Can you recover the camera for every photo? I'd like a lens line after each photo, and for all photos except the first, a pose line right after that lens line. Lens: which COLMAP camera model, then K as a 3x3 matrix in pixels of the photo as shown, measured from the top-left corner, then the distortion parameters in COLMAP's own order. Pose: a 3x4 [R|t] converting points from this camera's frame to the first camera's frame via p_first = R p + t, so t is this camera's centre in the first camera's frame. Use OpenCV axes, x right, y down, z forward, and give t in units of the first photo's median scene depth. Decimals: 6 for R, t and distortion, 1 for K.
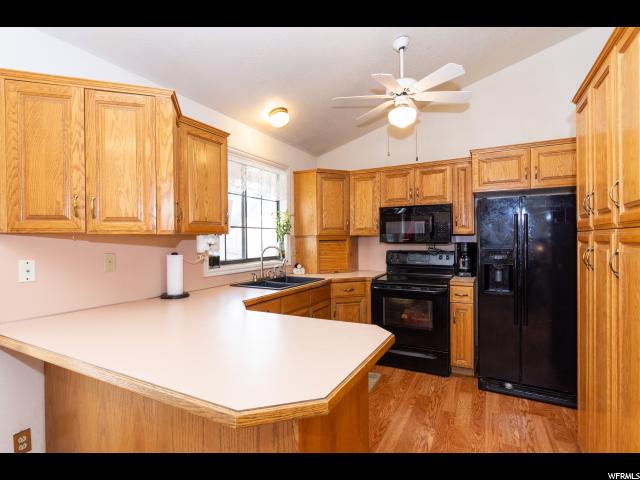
lens RADIAL K [[323.8, 0, 318.5], [0, 323.8, 240.6], [0, 0, 1]] dist [0.001419, -0.000624]
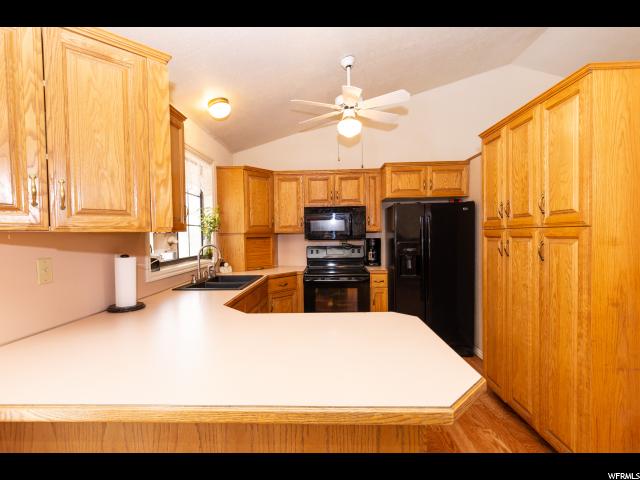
lens RADIAL K [[298.9, 0, 319.9], [0, 298.9, 242.3], [0, 0, 1]] dist [0.003492, 0.000293]
pose [[0.898774, -0.016761, 0.438092, -0.258136], [0.009332, 0.999774, 0.019106, -0.002603], [-0.438314, -0.013084, 0.898727, 0.087666]]
